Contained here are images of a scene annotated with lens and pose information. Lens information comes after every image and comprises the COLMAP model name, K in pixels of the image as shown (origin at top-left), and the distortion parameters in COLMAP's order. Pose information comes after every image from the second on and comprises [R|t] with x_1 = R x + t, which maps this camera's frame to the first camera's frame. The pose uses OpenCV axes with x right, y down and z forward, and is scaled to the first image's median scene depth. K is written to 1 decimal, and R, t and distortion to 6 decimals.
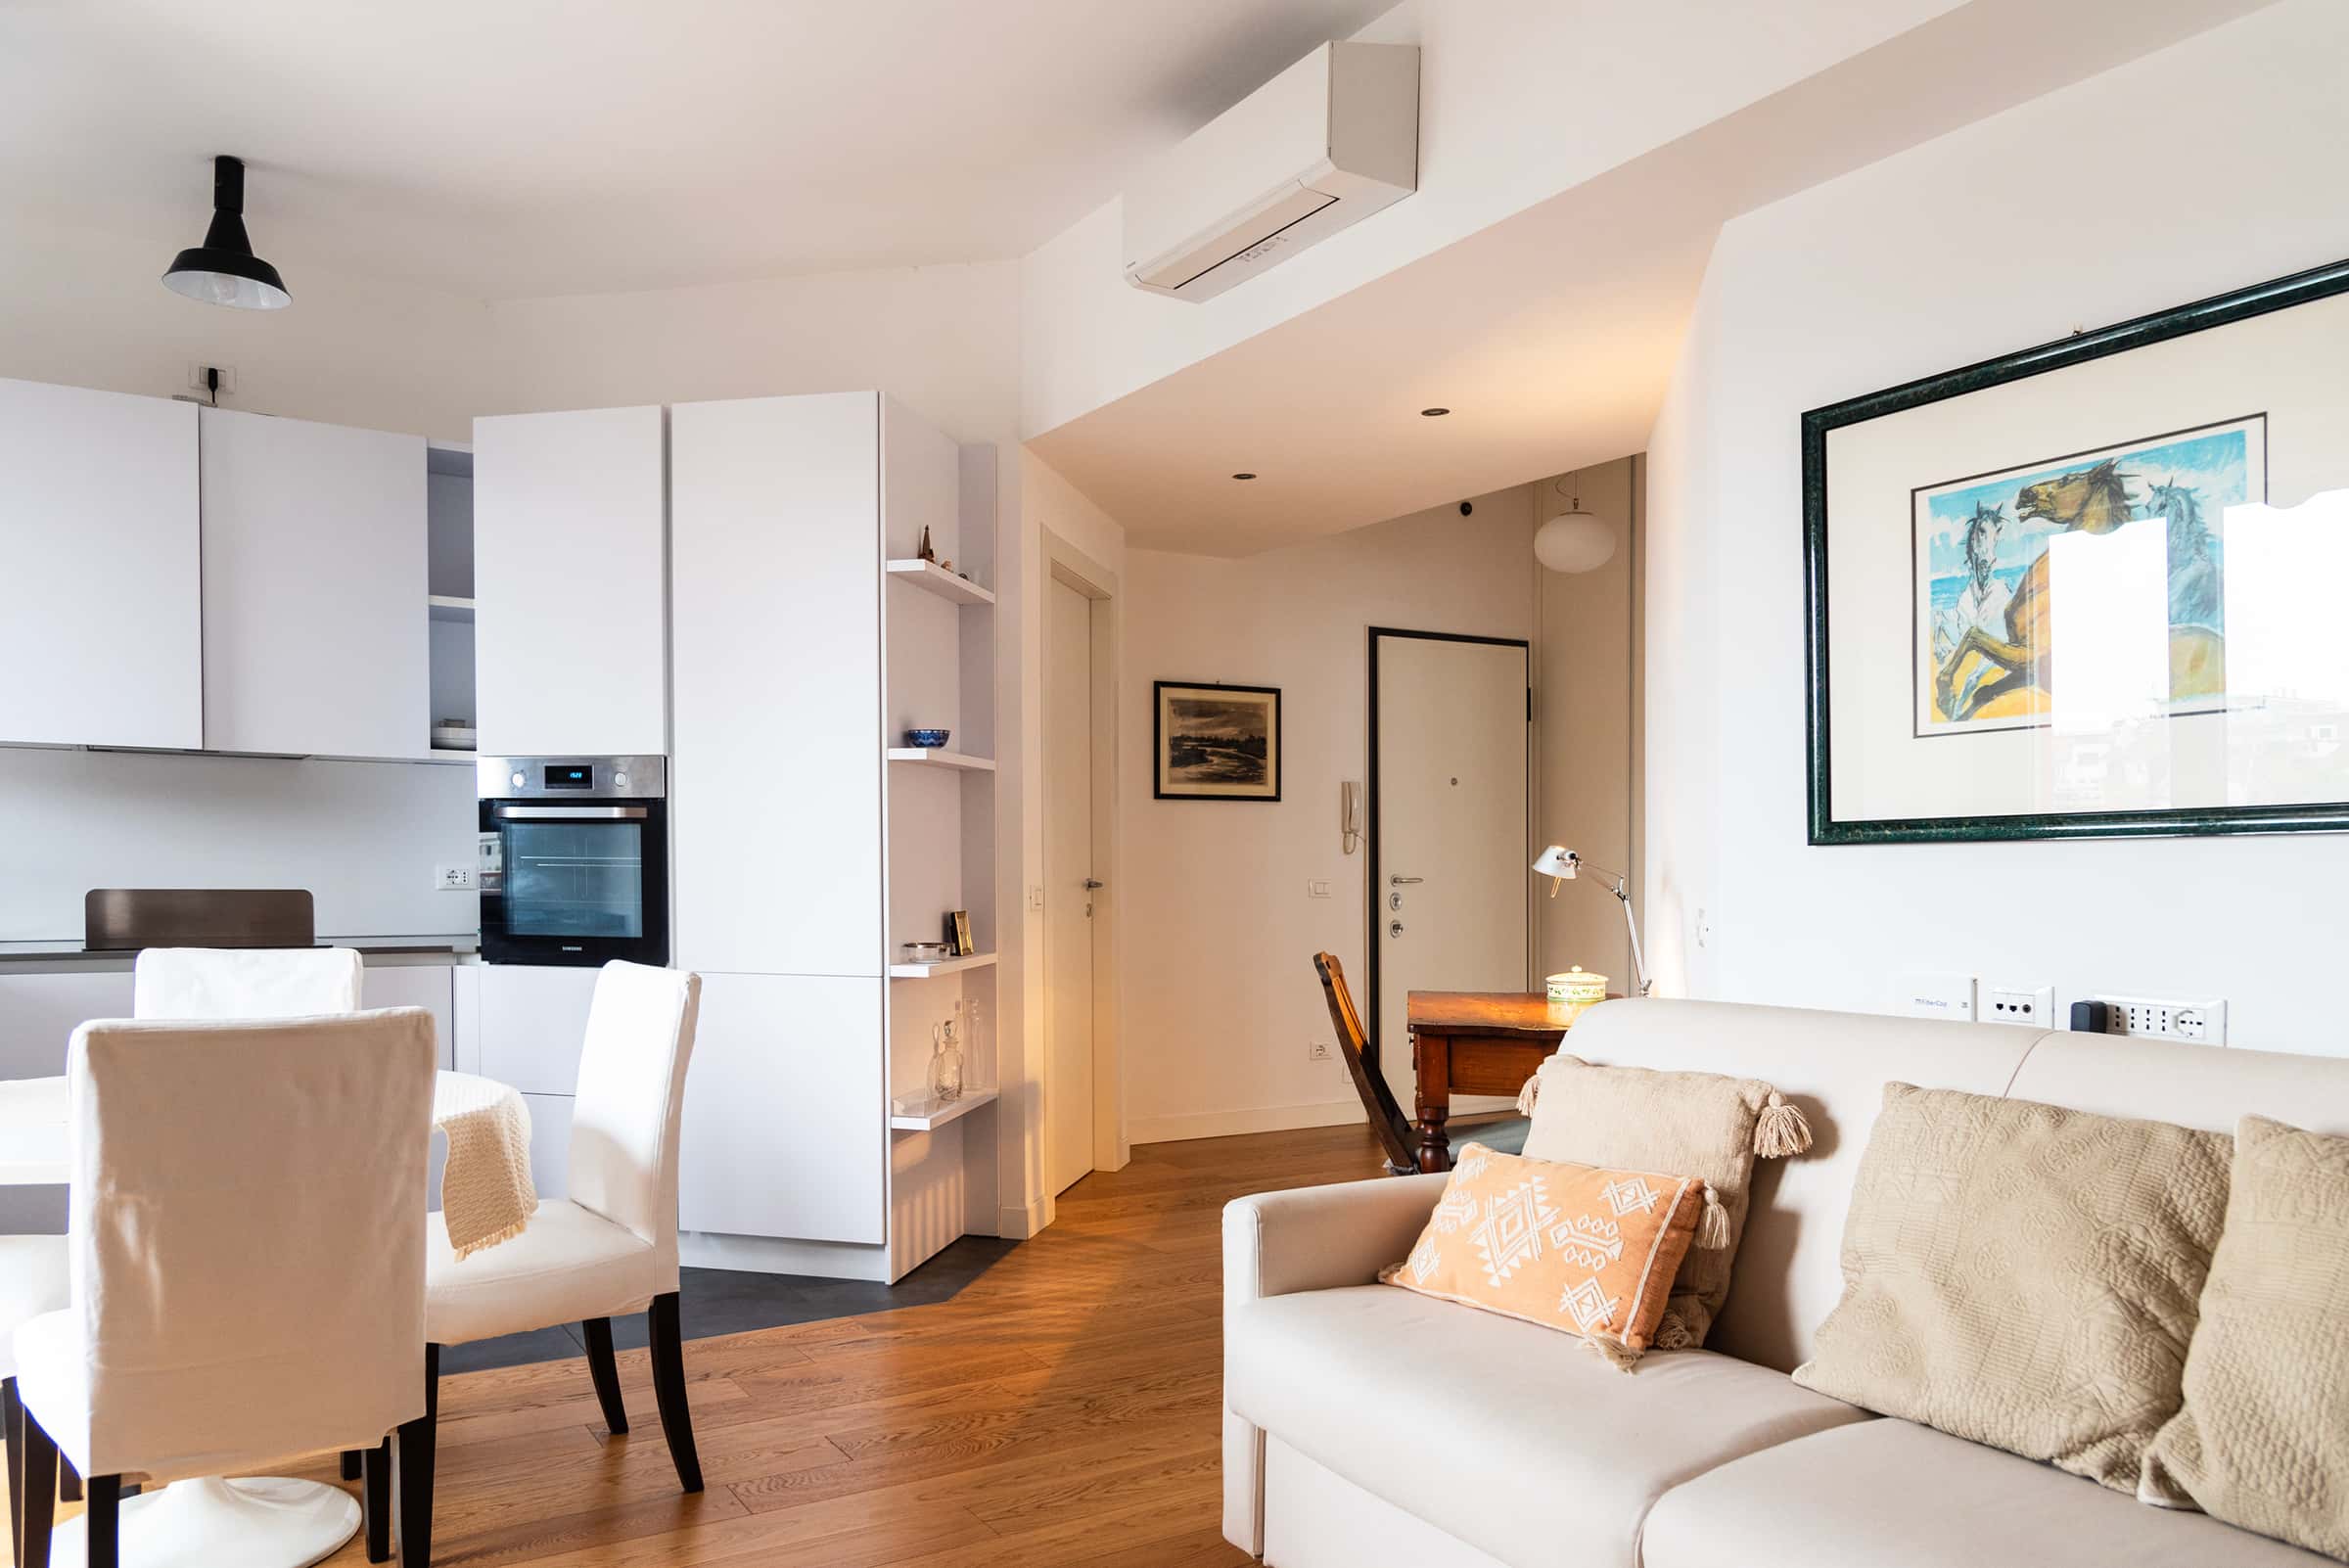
lens RADIAL K [[1612.0, 0, 1273.7], [0, 1612.0, 894.9], [0, 0, 1]] dist [-0.006996, 0.032349]
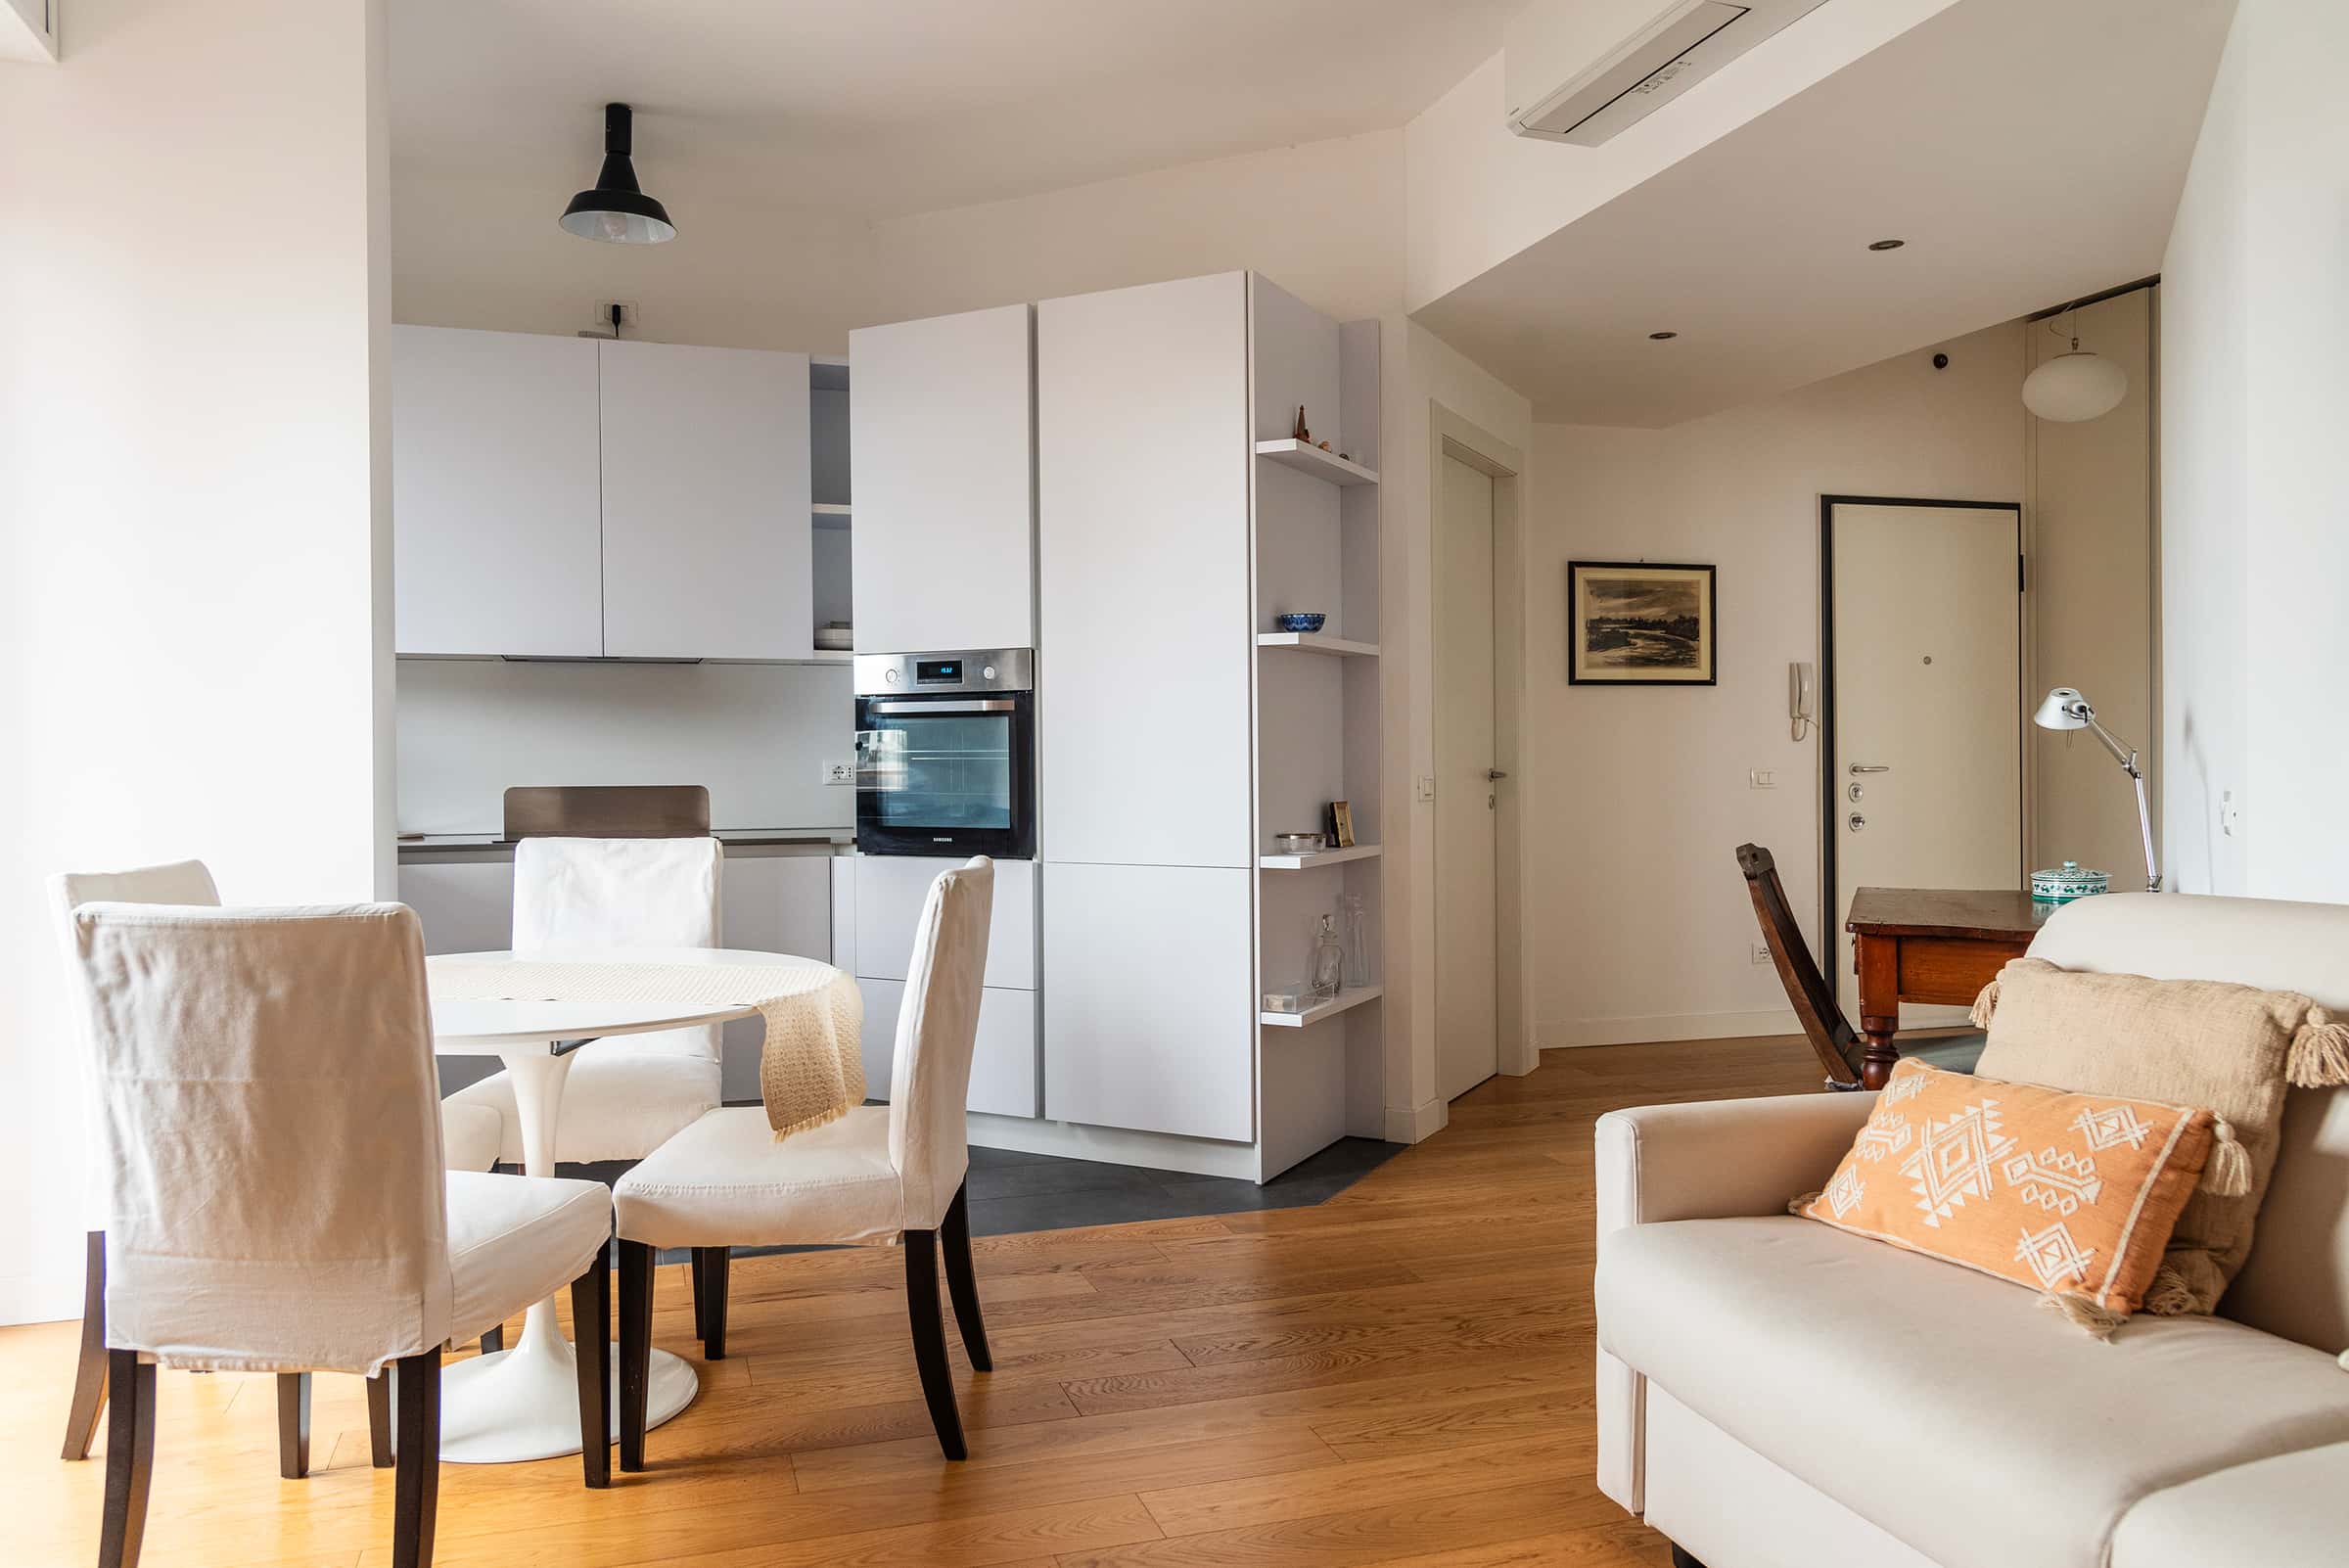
lens RADIAL K [[1576.4, 0, 1256.8], [0, 1576.4, 816.4], [0, 0, 1]] dist [-0.005089, -0.004910]
pose [[0.952410, -0.014656, -0.304467, 0.050602], [0.017402, 0.999829, 0.006305, 0.013407], [0.304323, -0.011303, 0.952502, 0.093752]]
